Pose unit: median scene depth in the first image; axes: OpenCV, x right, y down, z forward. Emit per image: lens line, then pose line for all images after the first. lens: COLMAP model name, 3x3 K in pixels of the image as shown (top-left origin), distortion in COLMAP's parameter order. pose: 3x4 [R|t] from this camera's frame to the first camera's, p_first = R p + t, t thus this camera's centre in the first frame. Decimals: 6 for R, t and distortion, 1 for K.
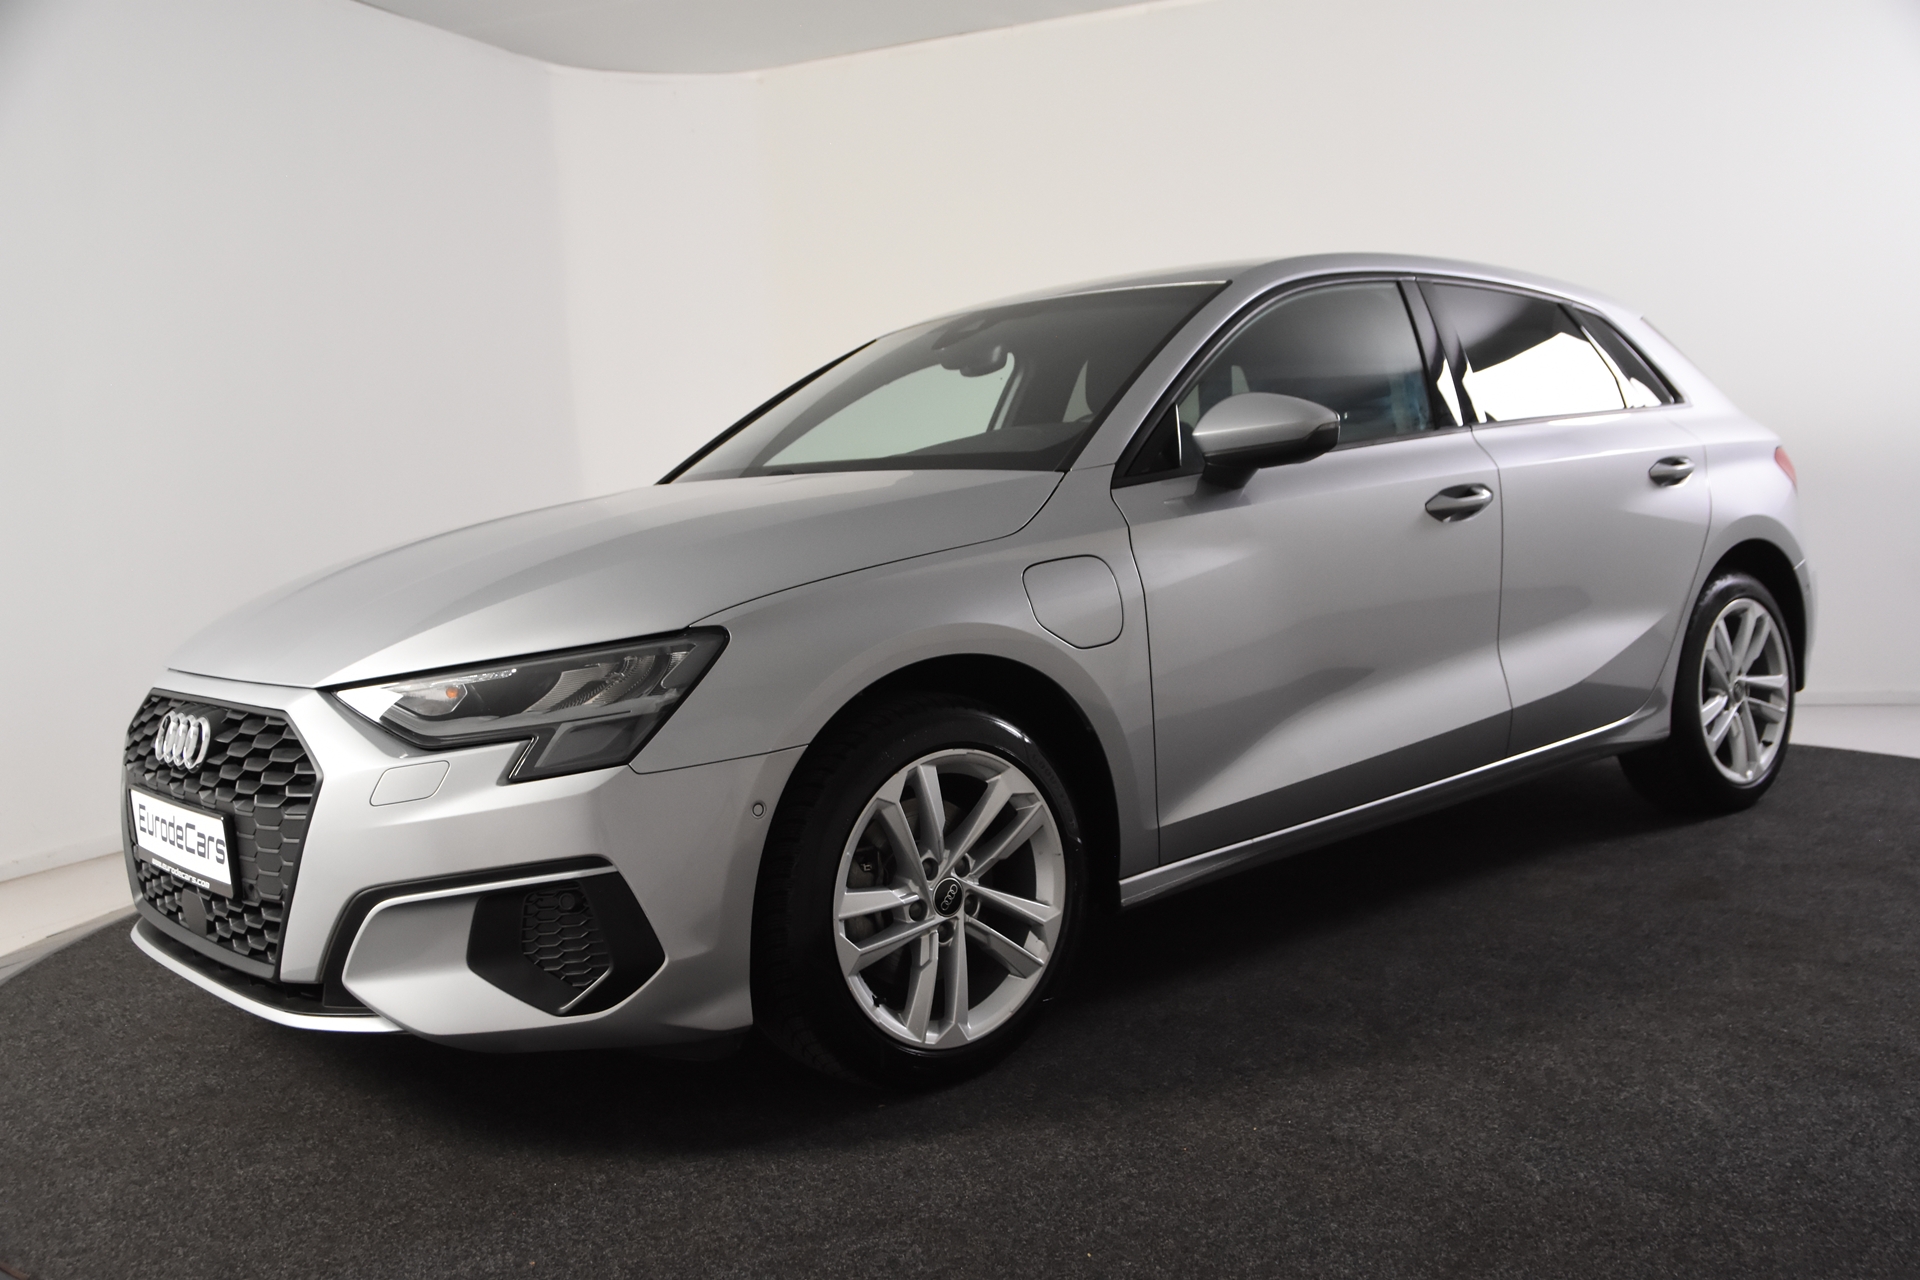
lens RADIAL K [[1806.4, 0, 969.3], [0, 1806.4, 644.1], [0, 0, 1]] dist [-0.074966, 0.000000]
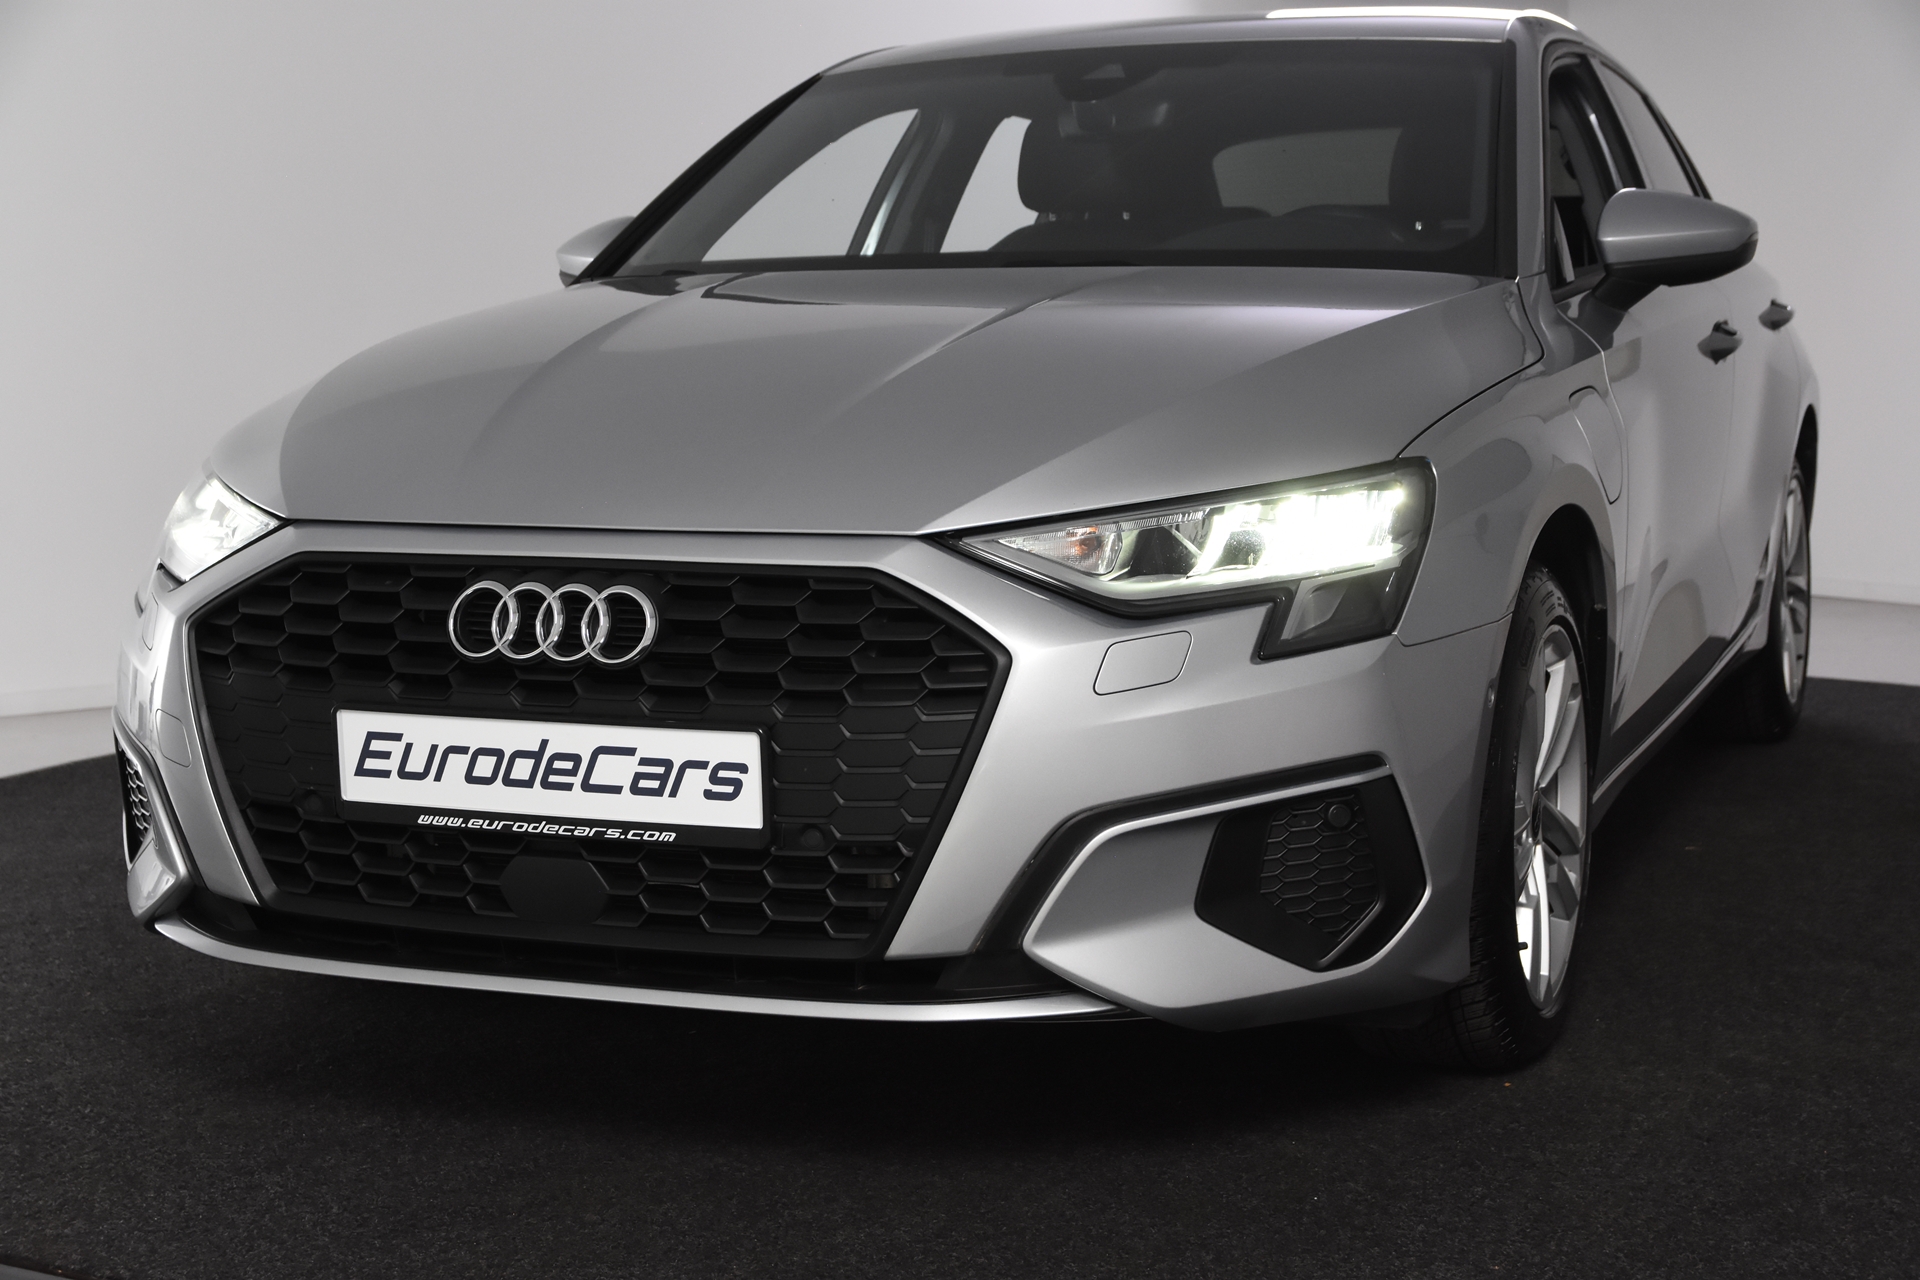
lens RADIAL K [[2670.0, 0, 966.0], [0, 2670.0, 640.0], [0, 0, 1]] dist [0.189886, 0.000000]
pose [[0.901031, -0.009749, 0.433646, -0.754893], [0.001204, 0.999800, 0.019974, 0.041745], [-0.433754, -0.017475, 0.900862, 0.050981]]
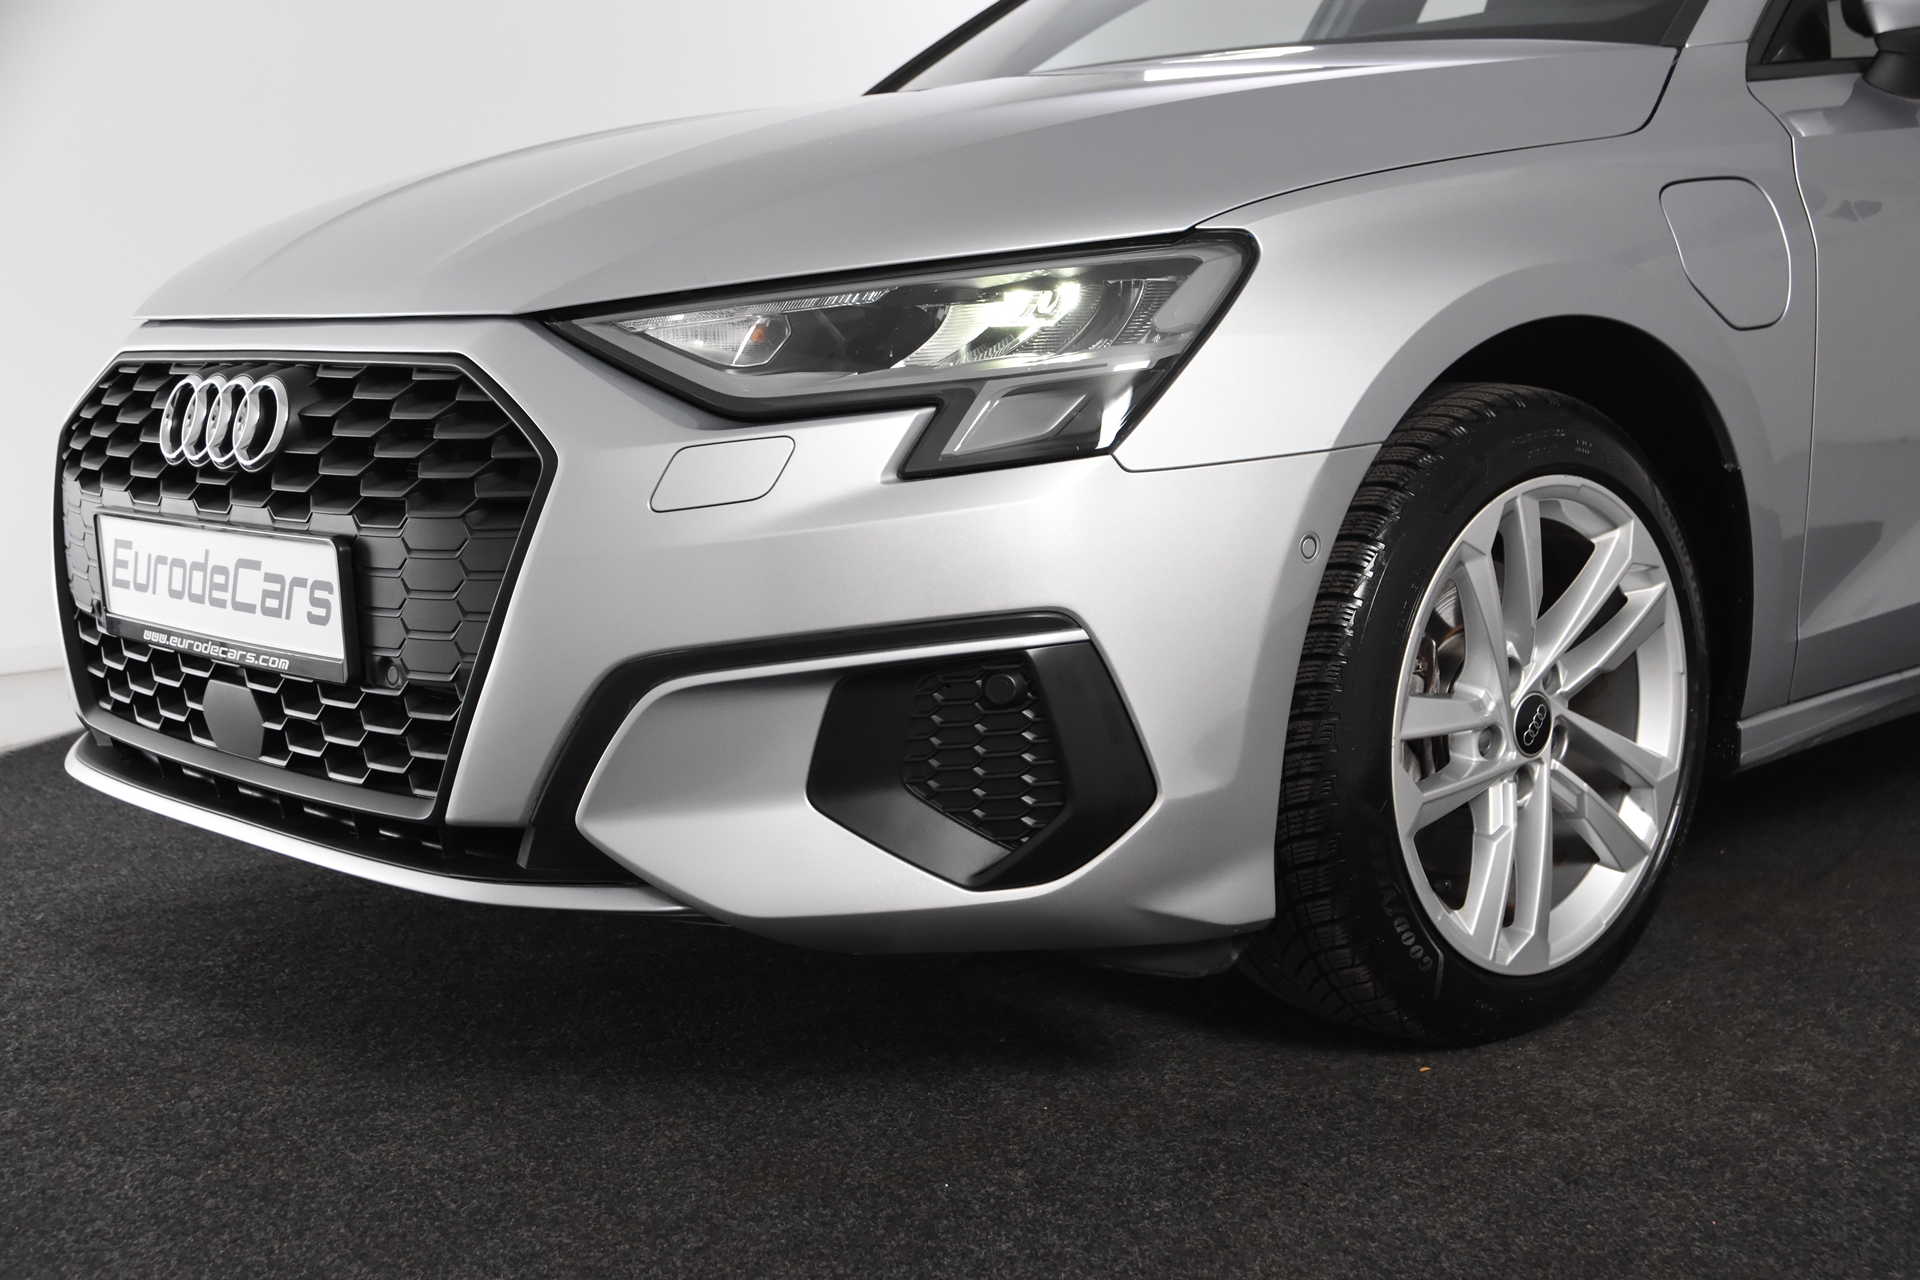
lens RADIAL K [[2441.8, 0, 960.2], [0, 2441.8, 657.6], [0, 0, 1]] dist [0.006524, 0.000000]
pose [[0.998873, 0.033605, 0.033523, -0.233955], [-0.035487, 0.997730, 0.057230, 0.079280], [-0.031523, -0.058355, 0.997798, 0.200063]]
